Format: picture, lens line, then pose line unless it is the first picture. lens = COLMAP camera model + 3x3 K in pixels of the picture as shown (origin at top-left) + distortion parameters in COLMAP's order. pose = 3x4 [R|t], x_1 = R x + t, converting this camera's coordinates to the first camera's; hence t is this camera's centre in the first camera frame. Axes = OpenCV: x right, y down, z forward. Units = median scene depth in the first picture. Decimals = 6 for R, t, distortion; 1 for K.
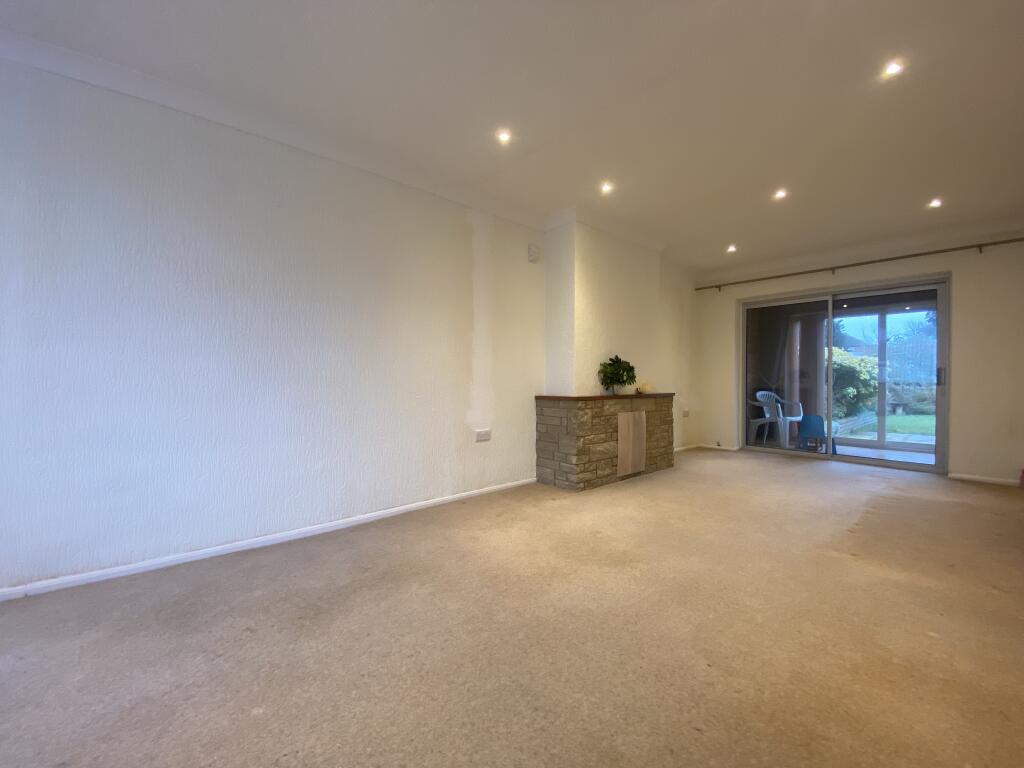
lens RADIAL K [[419.6, 0, 512.0], [0, 419.6, 384.0], [0, 0, 1]] dist [0.018025, -0.021332]
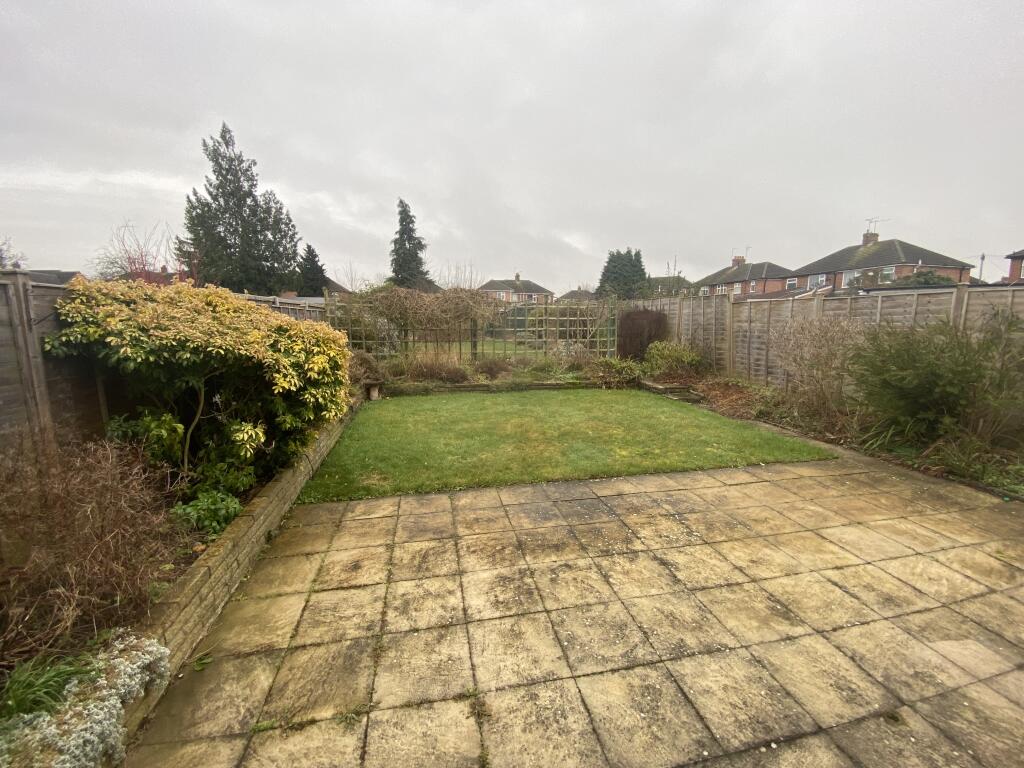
lens RADIAL K [[419.6, 0, 512.0], [0, 419.6, 384.0], [0, 0, 1]] dist [0.018025, -0.021332]
pose [[0.489369, -0.122212, 0.863471, 0.624559], [0.001316, 0.990234, 0.139407, -0.061797], [-0.872076, -0.067085, 0.484751, 0.667580]]
